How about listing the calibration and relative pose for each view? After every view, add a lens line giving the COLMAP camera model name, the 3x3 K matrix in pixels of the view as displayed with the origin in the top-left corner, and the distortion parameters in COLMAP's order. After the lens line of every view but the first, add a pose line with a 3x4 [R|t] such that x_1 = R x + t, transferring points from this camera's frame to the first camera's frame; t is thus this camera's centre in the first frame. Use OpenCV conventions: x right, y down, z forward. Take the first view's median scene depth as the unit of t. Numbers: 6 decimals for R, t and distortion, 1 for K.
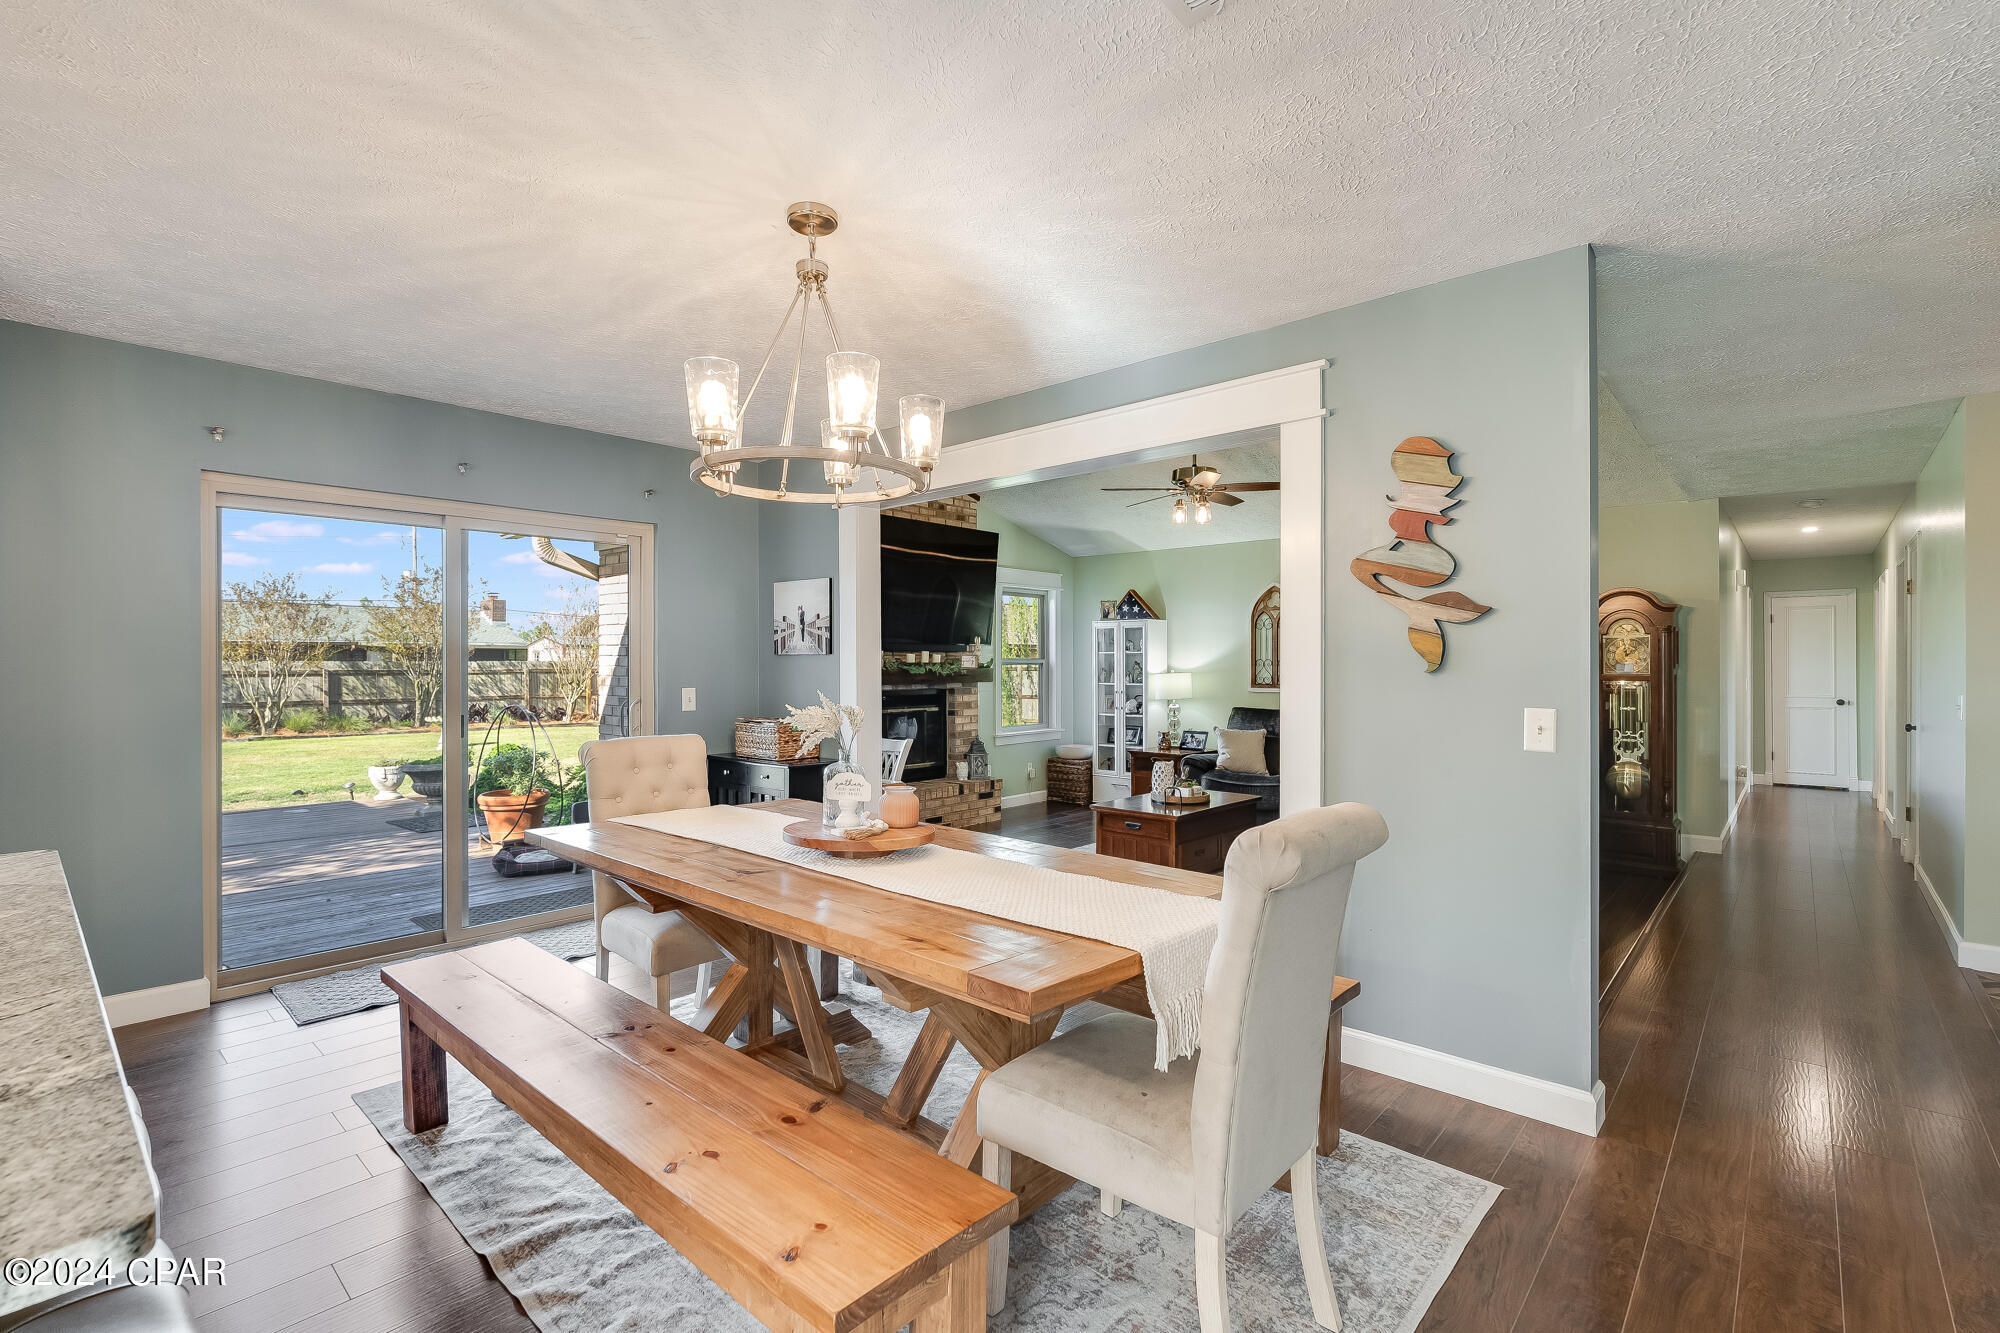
lens RADIAL K [[912.8, 0, 993.5], [0, 912.8, 662.5], [0, 0, 1]] dist [-0.002150, 0.000301]
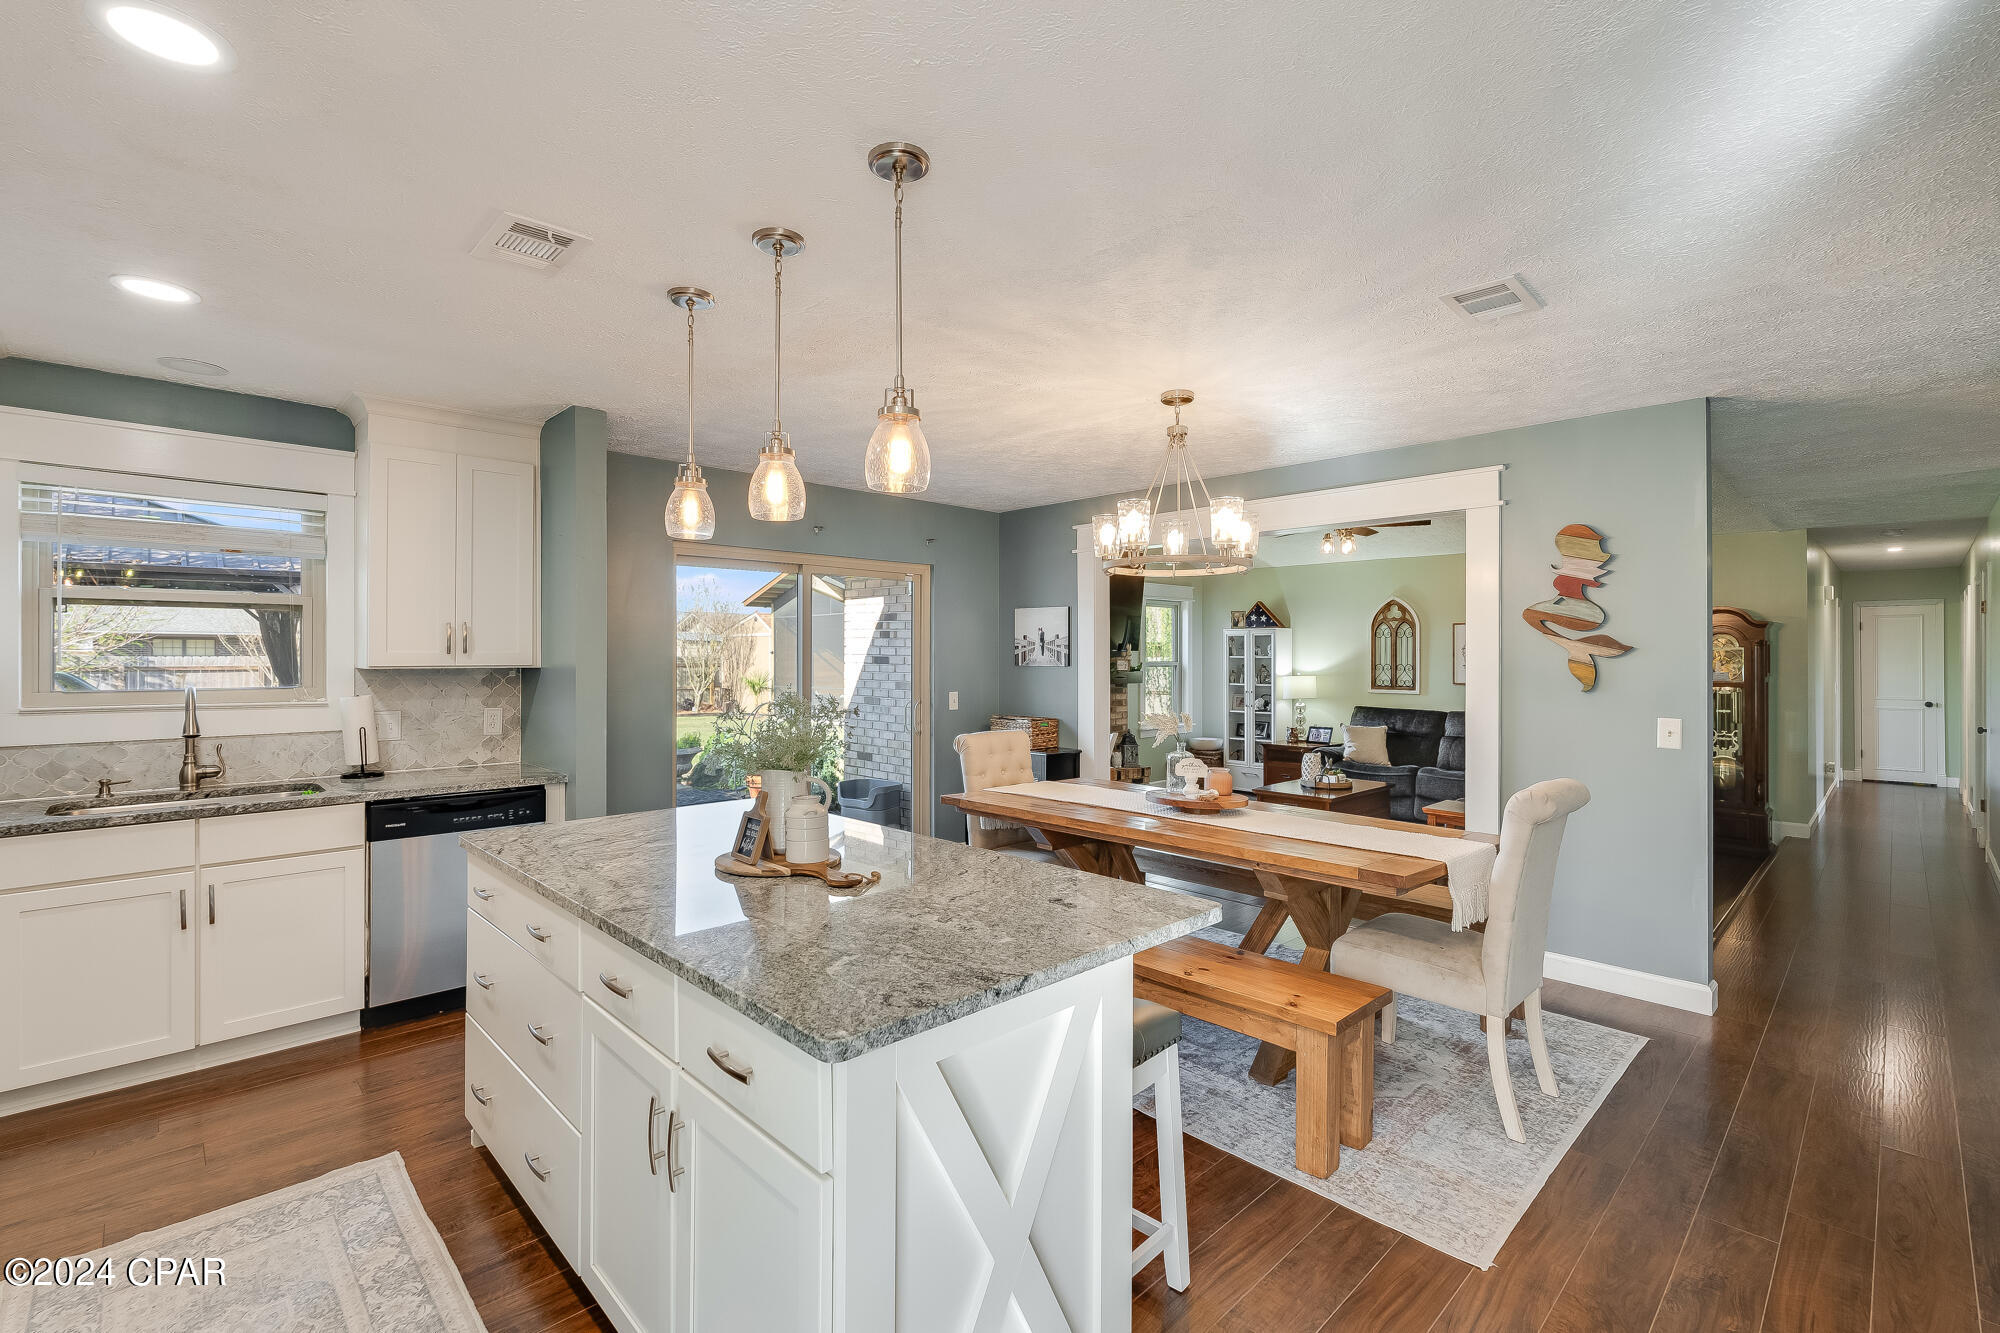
lens RADIAL K [[887.1, 0, 1003.1], [0, 887.1, 652.2], [0, 0, 1]] dist [0.000814, -0.000203]
pose [[0.997758, 0.002195, -0.066894, -0.139606], [-0.002428, 0.999991, -0.003409, -0.018301], [0.066886, 0.003564, 0.997754, -0.182745]]
